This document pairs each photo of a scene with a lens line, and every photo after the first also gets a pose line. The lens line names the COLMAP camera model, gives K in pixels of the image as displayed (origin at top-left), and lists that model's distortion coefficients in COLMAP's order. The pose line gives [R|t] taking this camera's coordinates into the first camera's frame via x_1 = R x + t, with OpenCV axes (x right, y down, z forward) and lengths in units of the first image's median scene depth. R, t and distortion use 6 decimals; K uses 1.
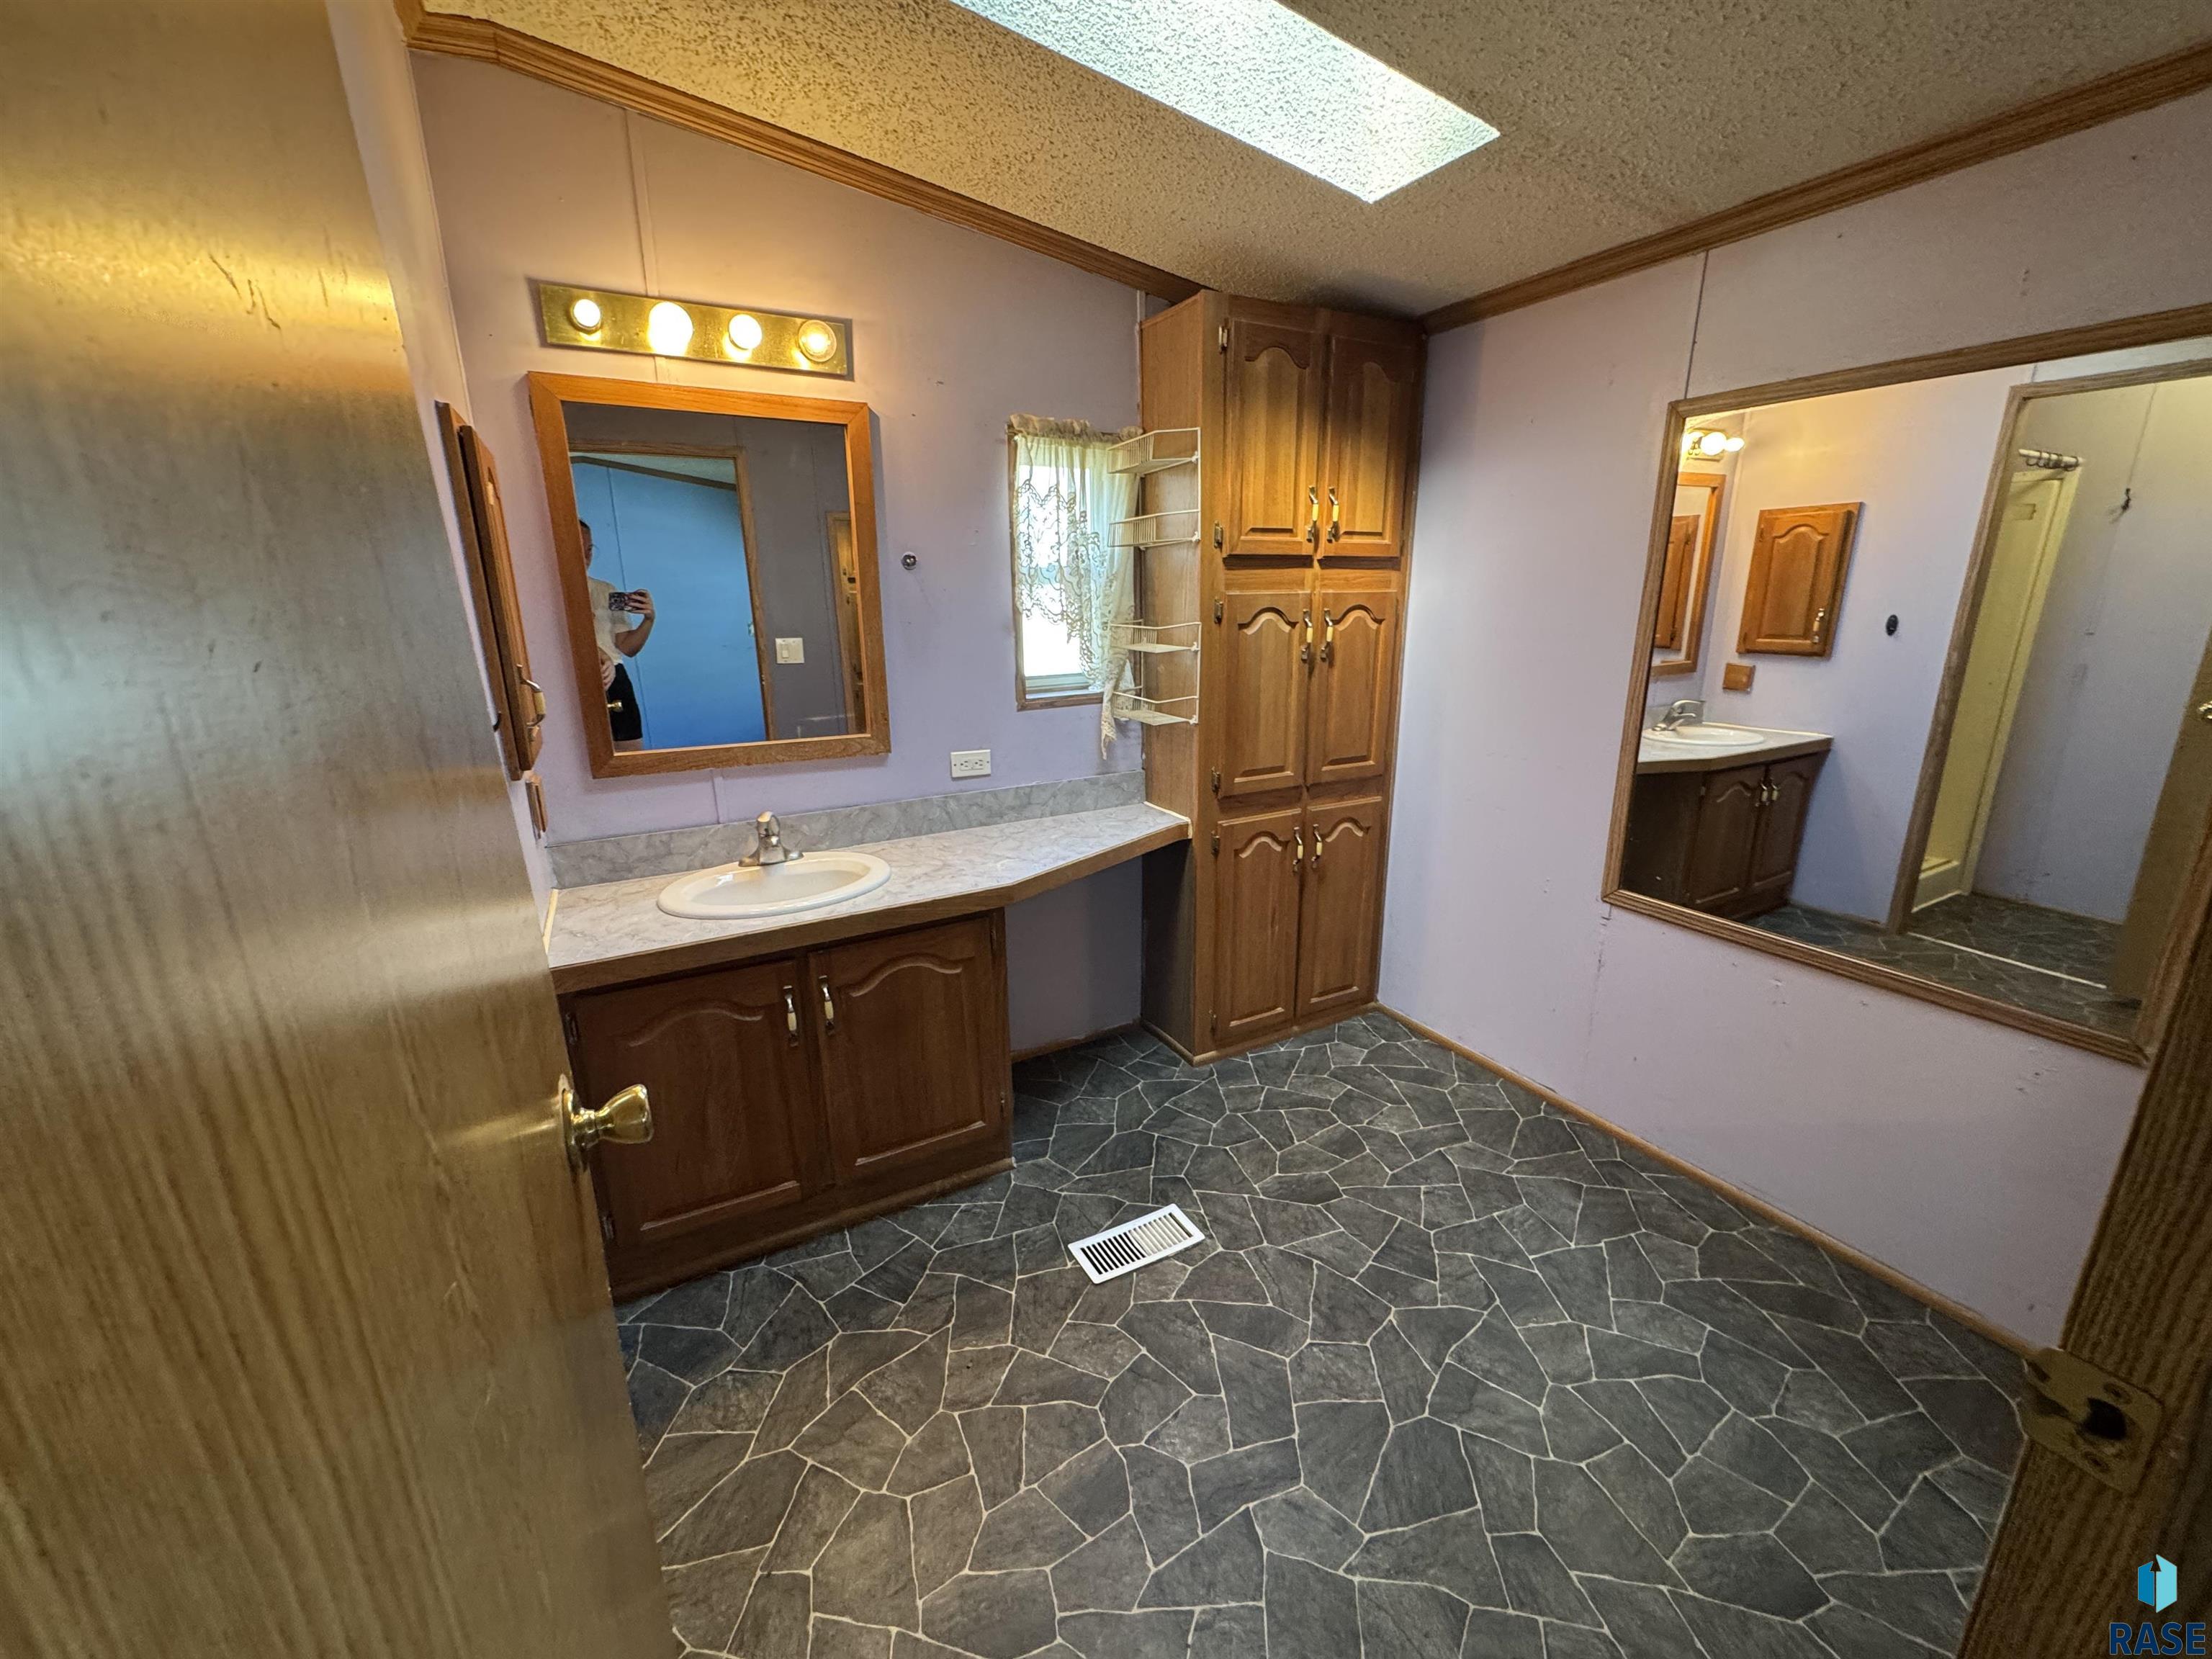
lens RADIAL K [[902.4, 0, 1106.0], [0, 902.4, 829.5], [0, 0, 1]] dist [0.000559, -0.000169]
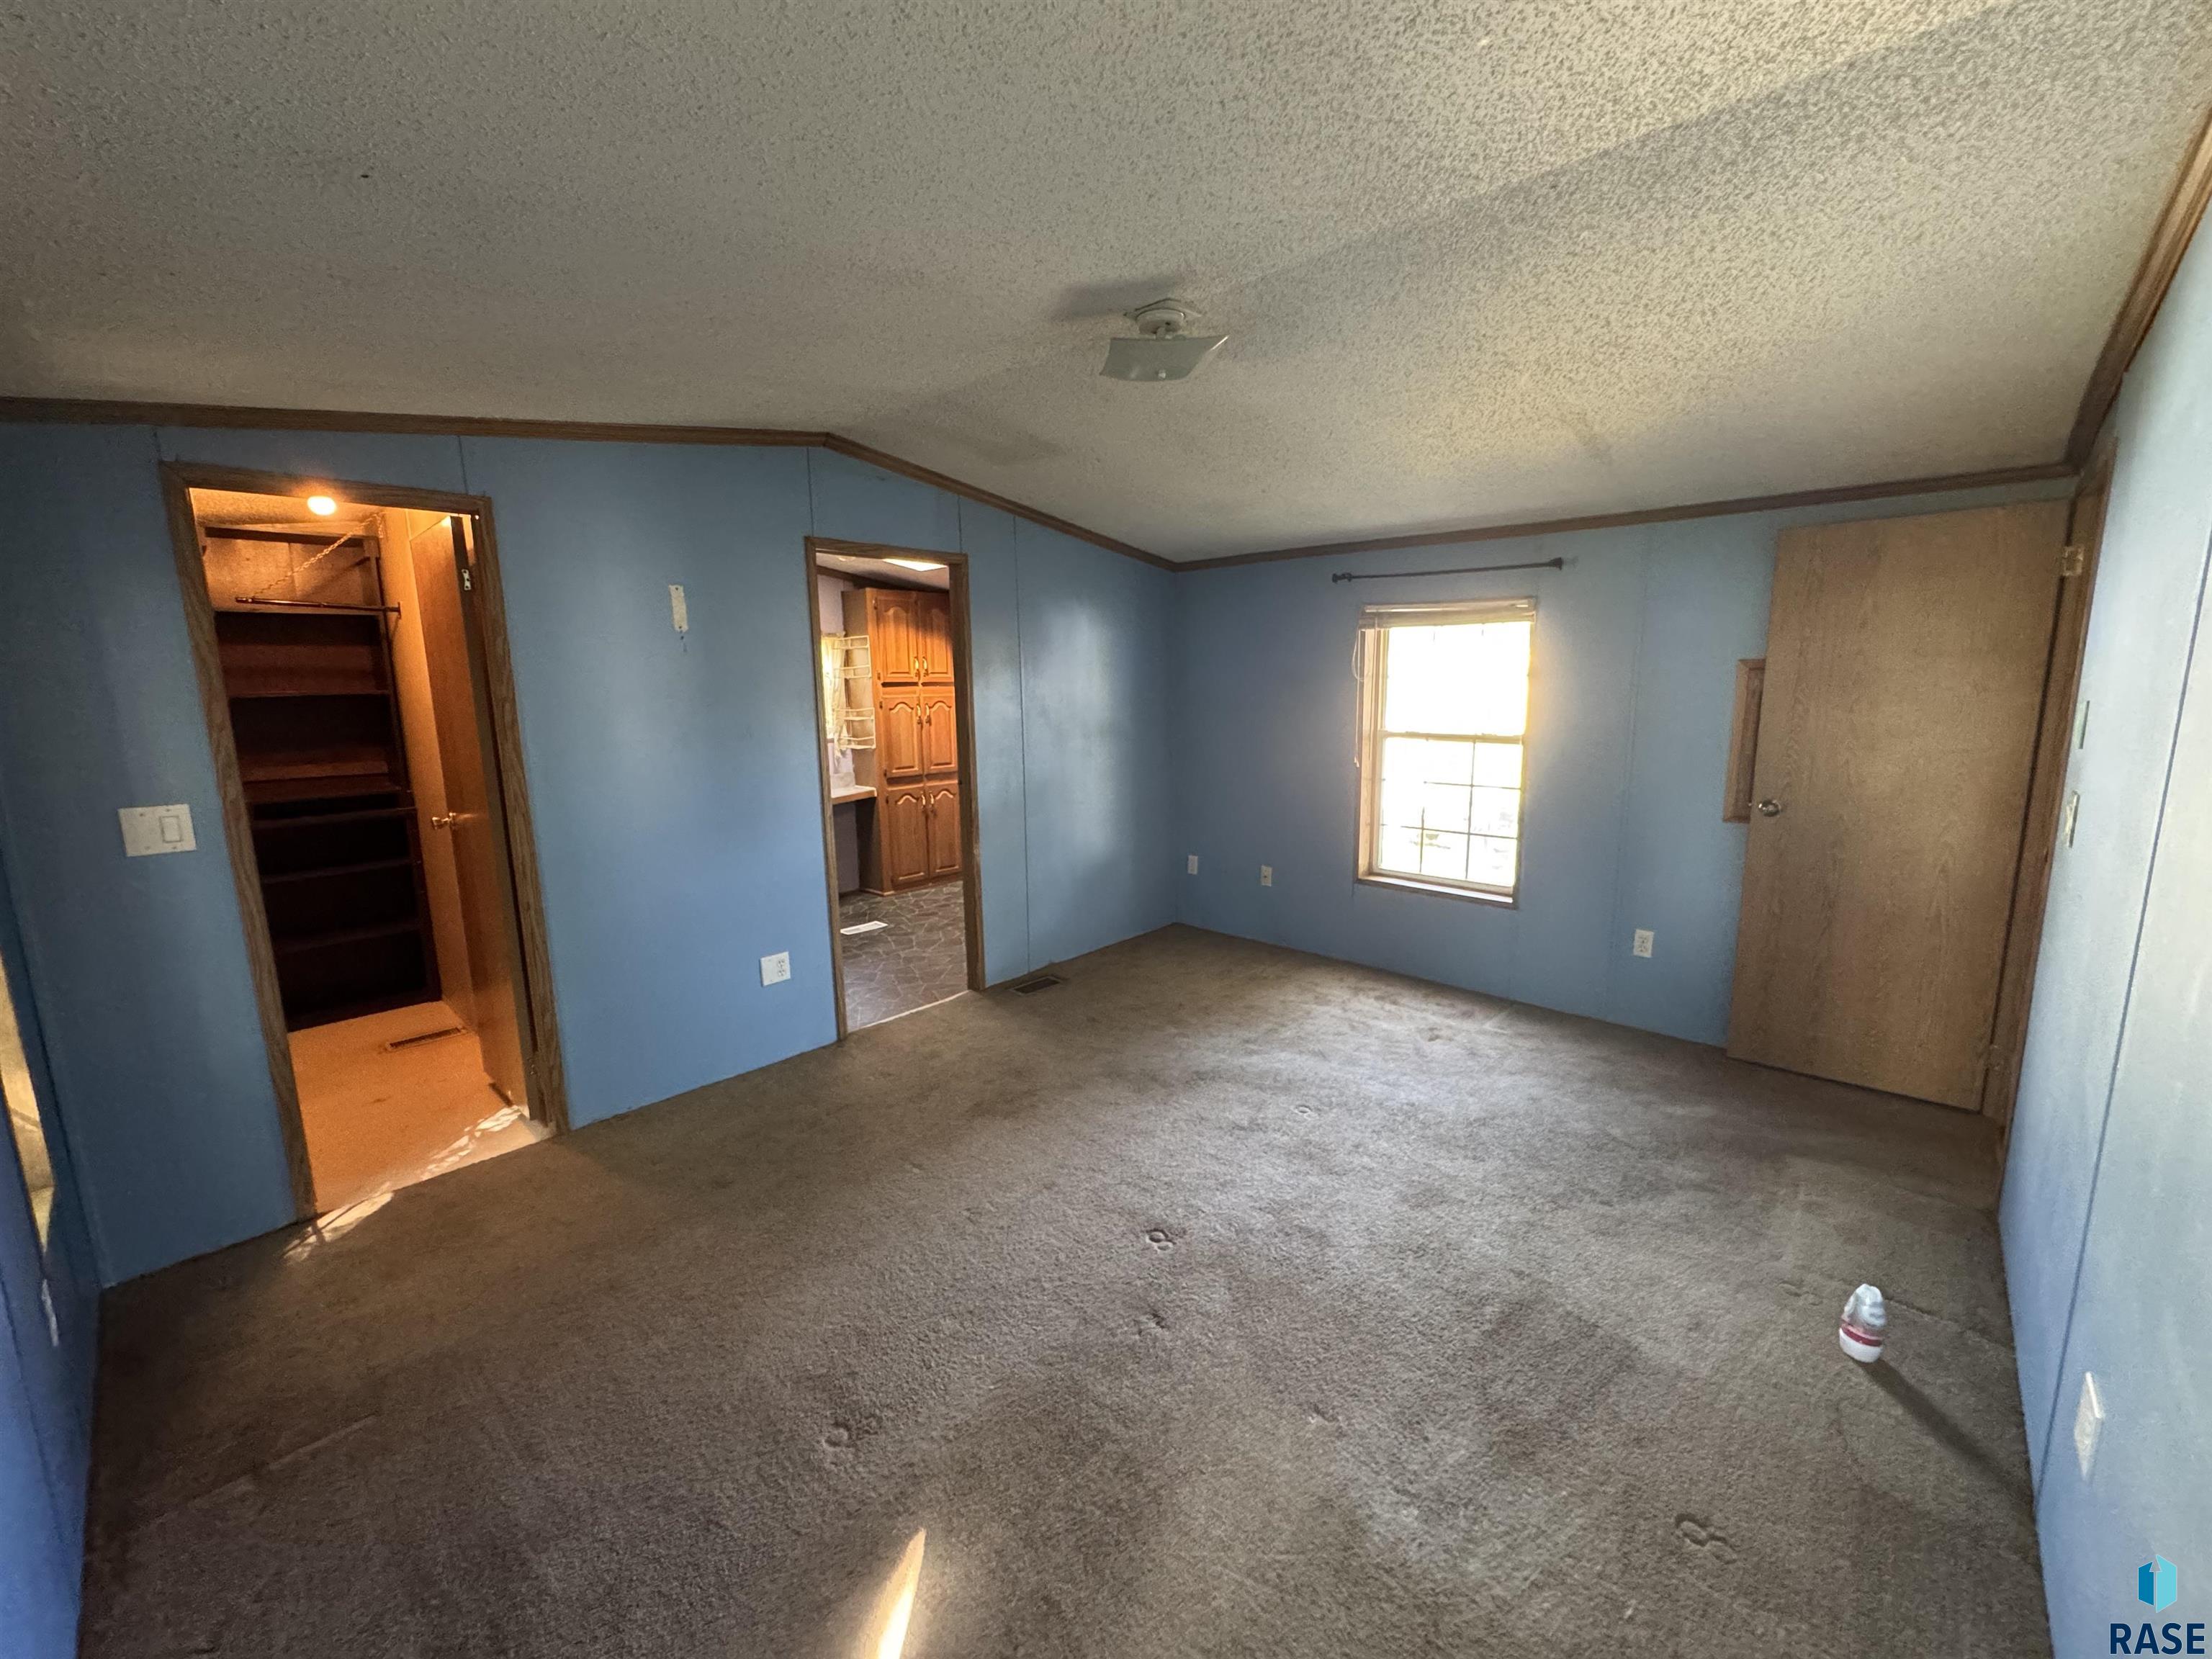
lens RADIAL K [[902.4, 0, 1106.0], [0, 902.4, 829.5], [0, 0, 1]] dist [0.000559, -0.000169]
pose [[0.946313, -0.054370, 0.318648, -0.099406], [0.087519, 0.992030, -0.090645, 0.378300], [-0.311180, 0.113666, 0.943529, -1.484584]]
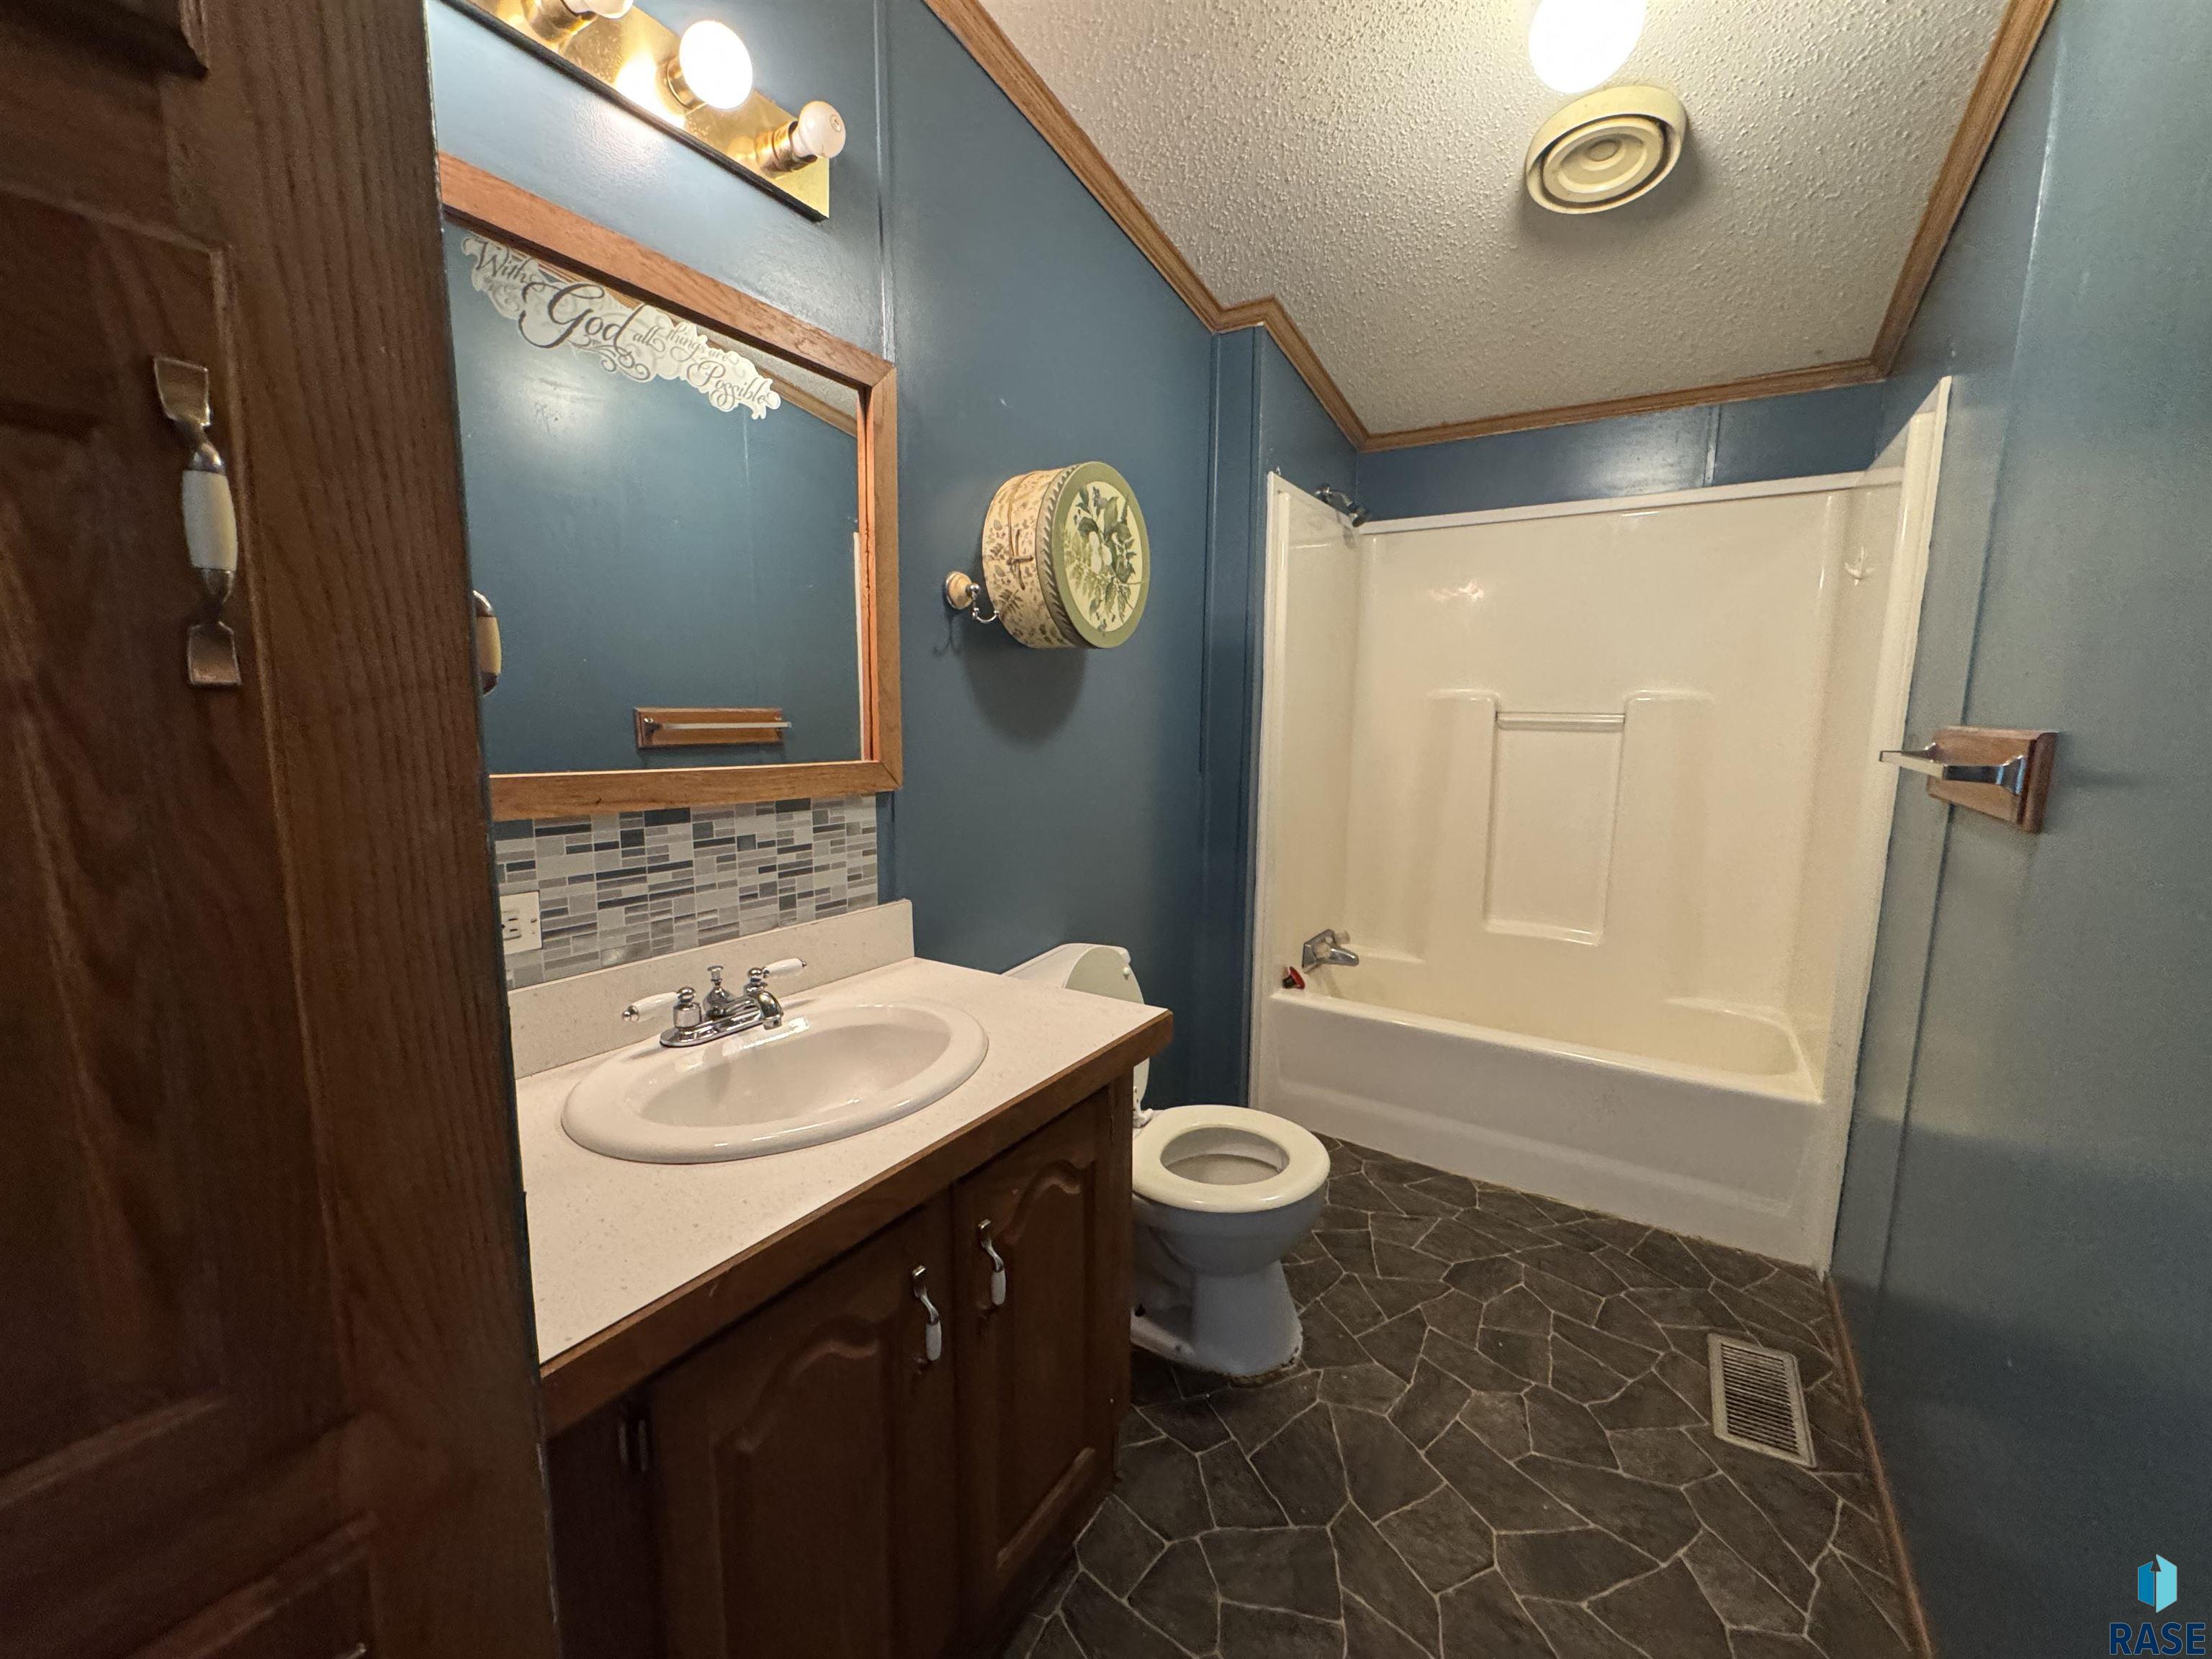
lens RADIAL K [[902.4, 0, 1106.0], [0, 902.4, 829.5], [0, 0, 1]] dist [0.000559, -0.000169]
pose [[-0.880614, 0.090467, -0.465117, 0.559612], [-0.099544, 0.924377, 0.368264, -0.169408], [0.463260, 0.370598, -0.805014, 0.855018]]
